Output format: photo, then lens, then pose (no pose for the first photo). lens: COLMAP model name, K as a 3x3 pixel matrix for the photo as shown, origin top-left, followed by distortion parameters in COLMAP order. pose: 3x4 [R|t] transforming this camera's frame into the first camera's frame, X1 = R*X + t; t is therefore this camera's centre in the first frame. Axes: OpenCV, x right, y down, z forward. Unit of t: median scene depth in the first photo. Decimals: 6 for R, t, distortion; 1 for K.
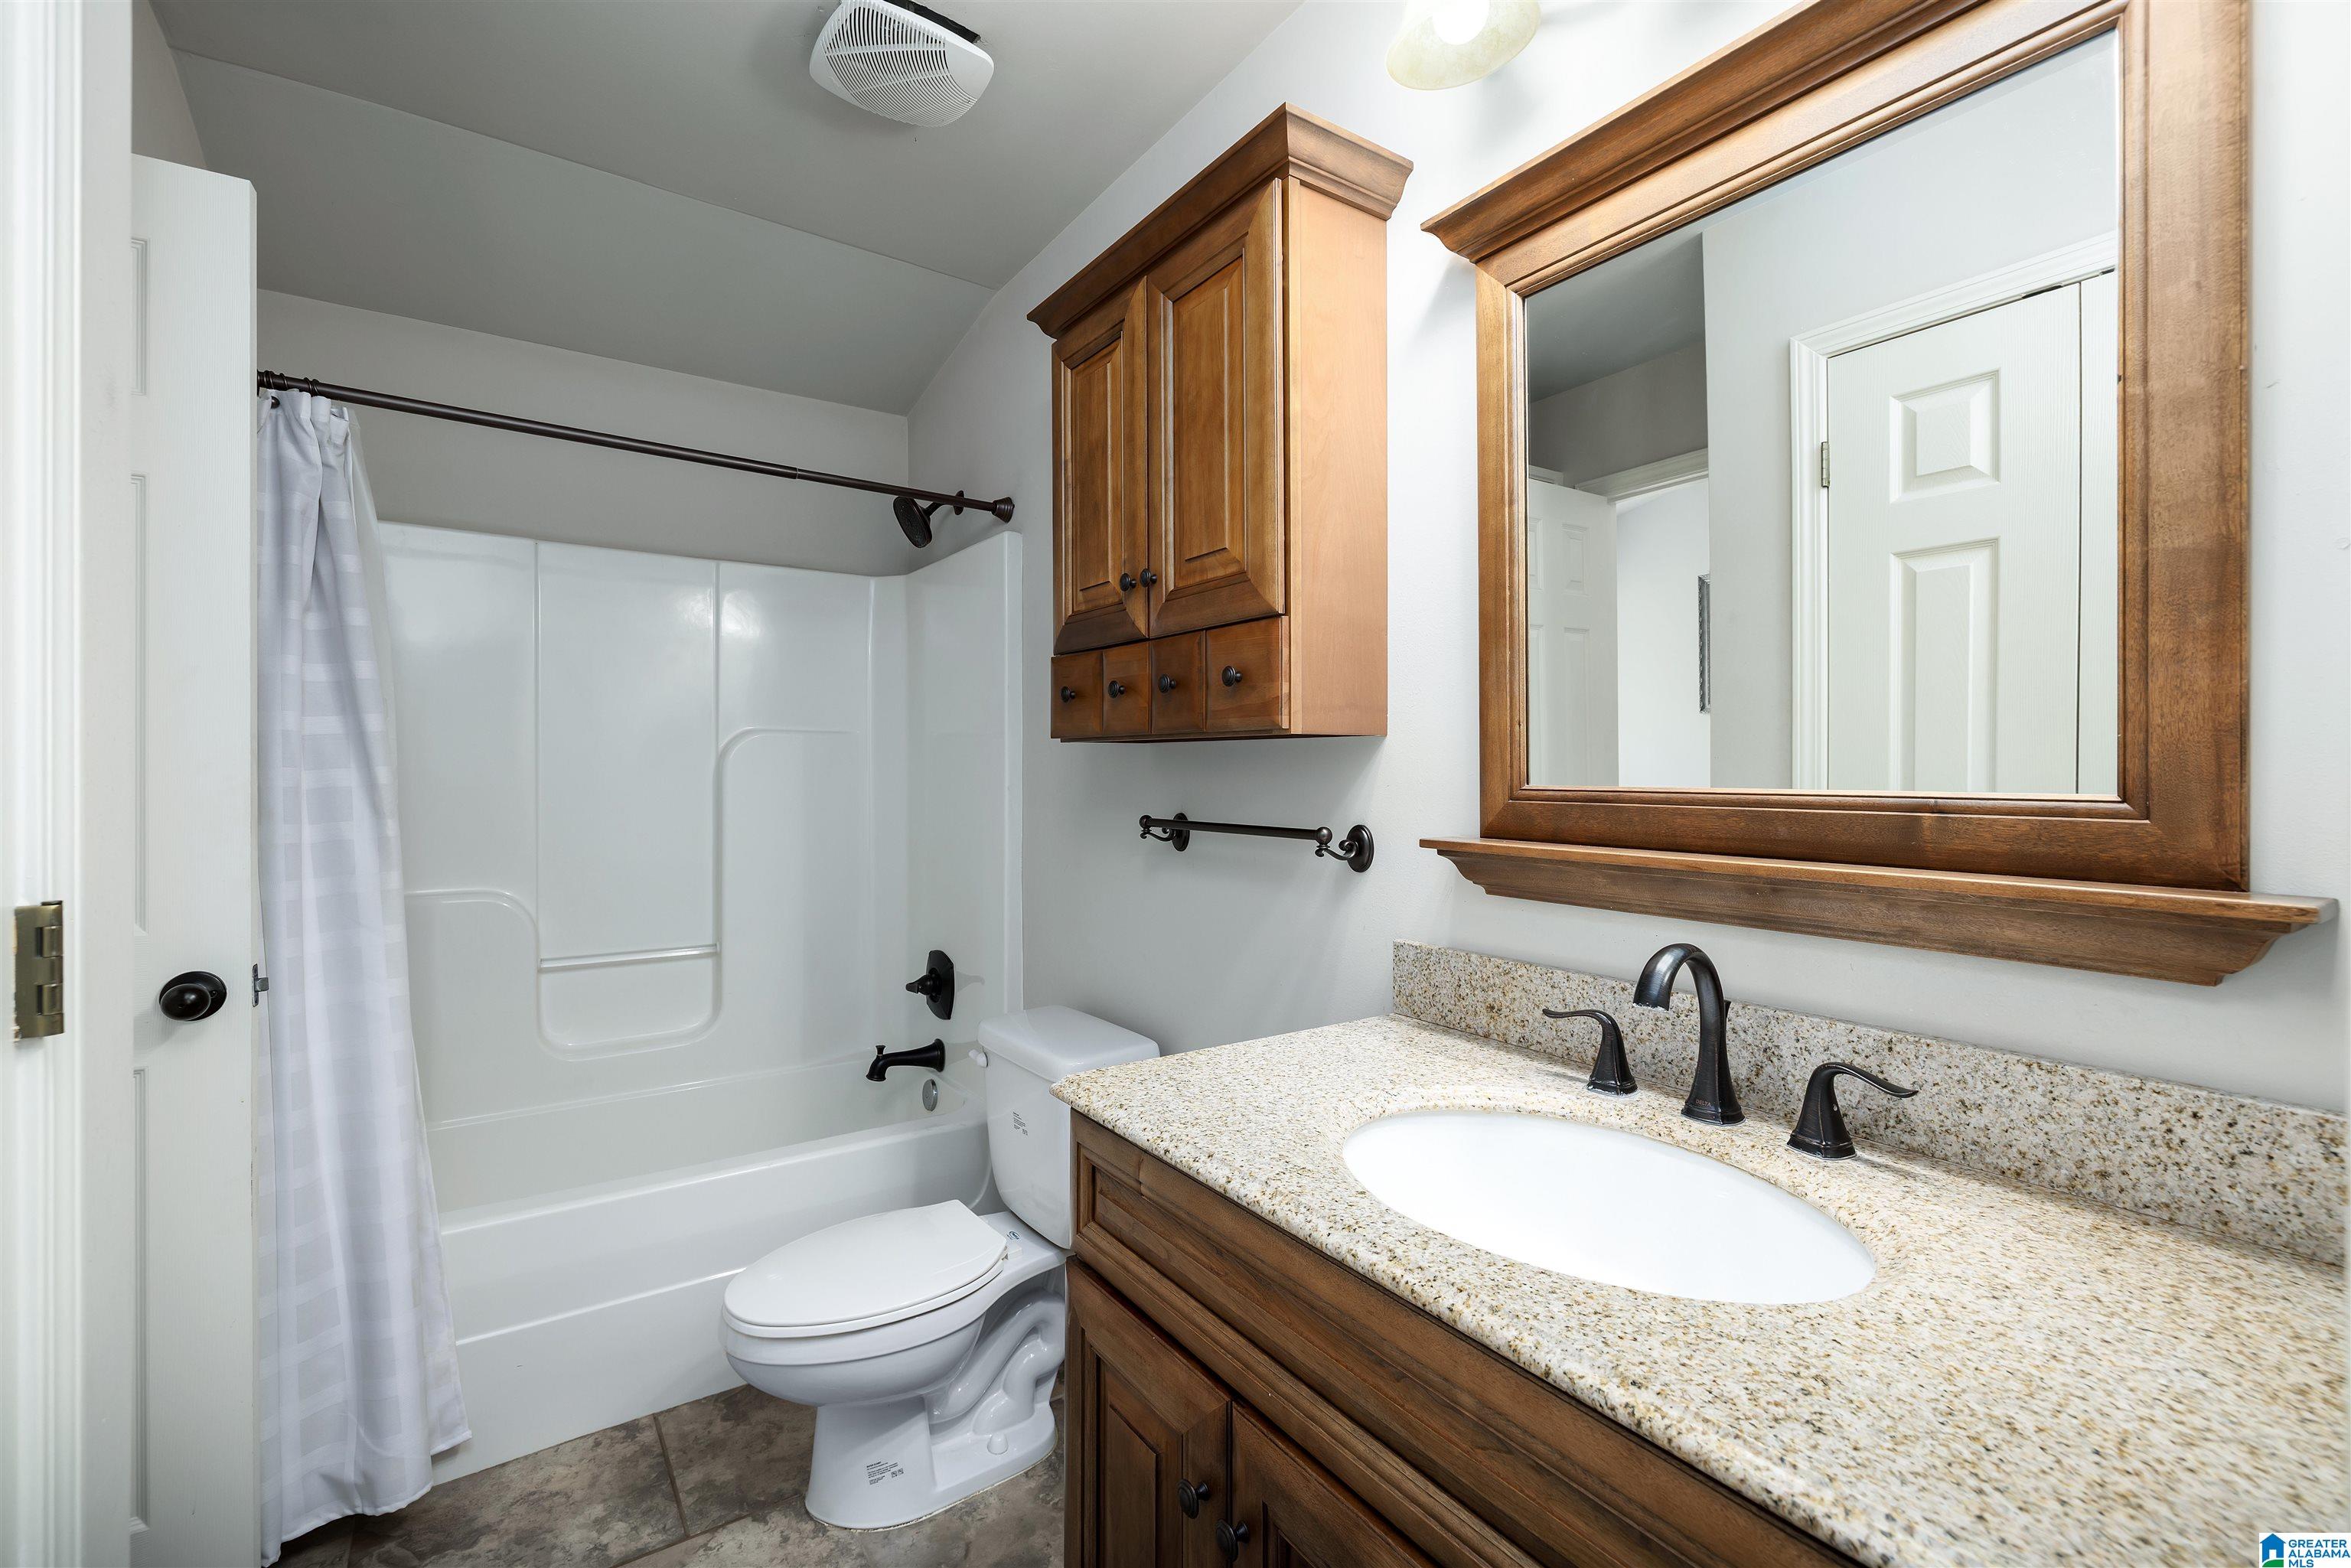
lens RADIAL K [[987.9, 0, 1171.6], [0, 987.9, 774.5], [0, 0, 1]] dist [-0.002467, -0.000312]
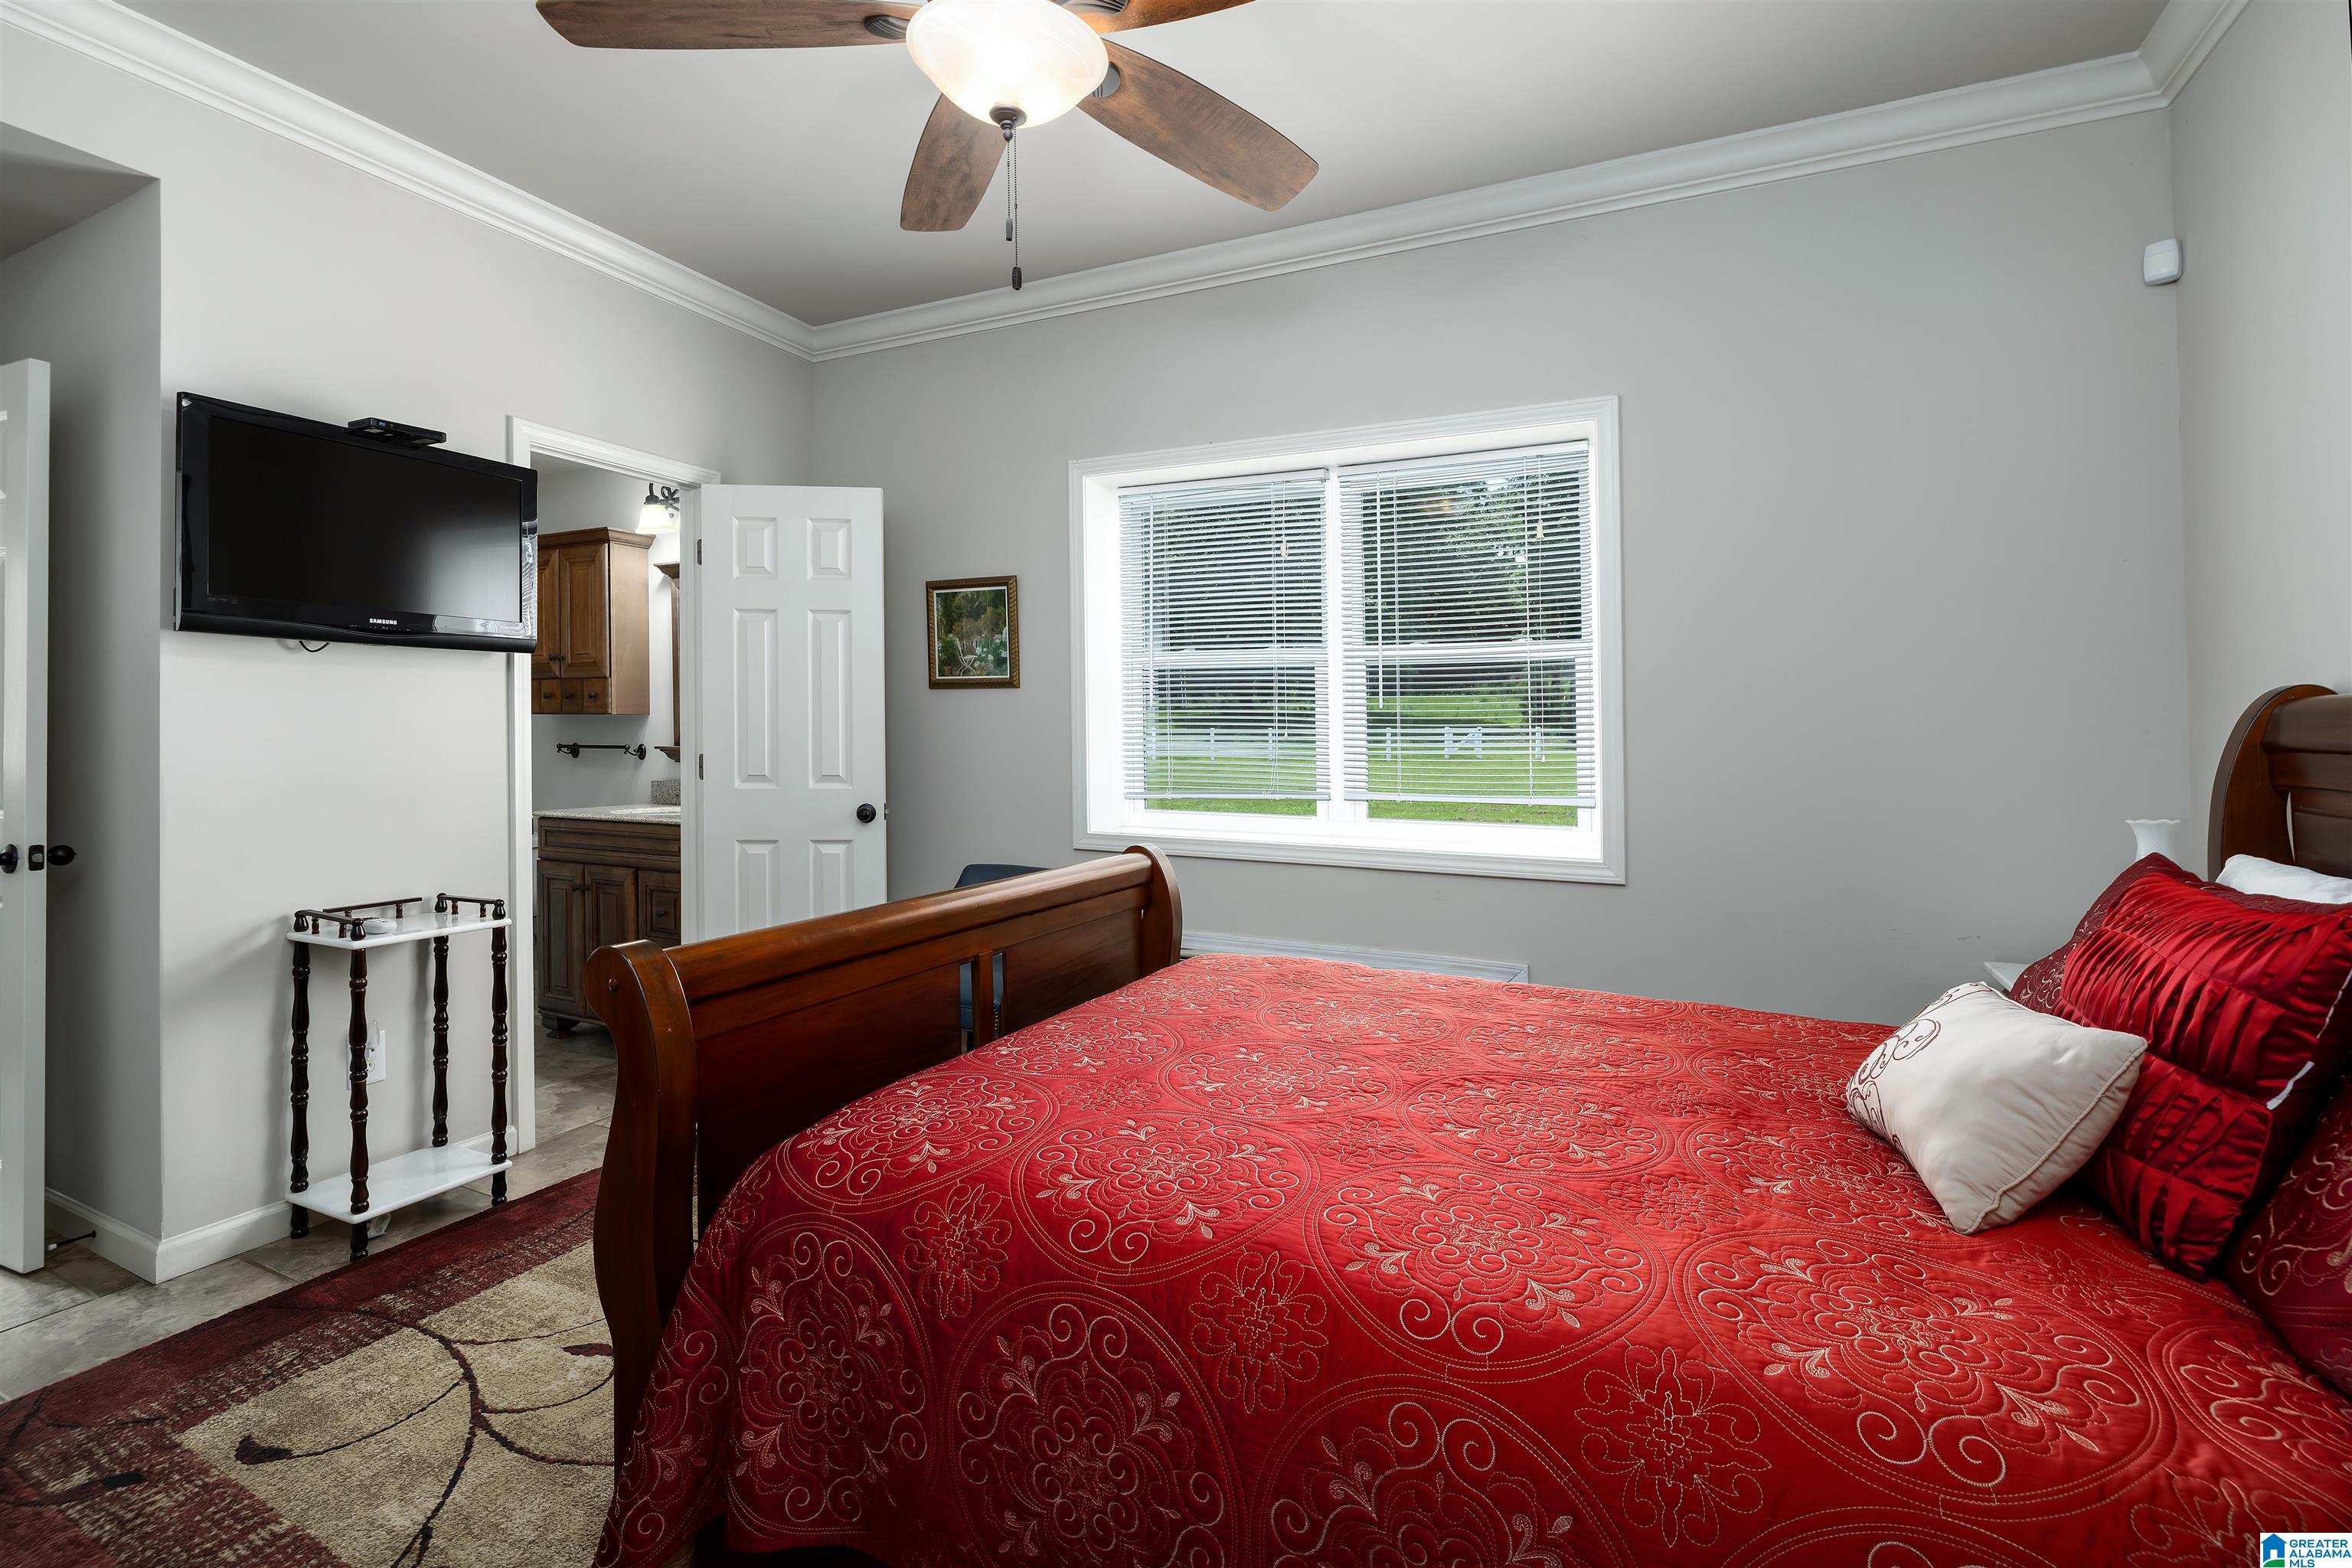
lens RADIAL K [[1073.5, 0, 1177.7], [0, 1073.5, 747.3], [0, 0, 1]] dist [0.013374, 0.000088]
pose [[0.878544, -0.002725, 0.477654, 0.058705], [-0.002401, 0.999946, 0.010120, 0.024046], [-0.477656, -0.010038, 0.878490, -2.769706]]
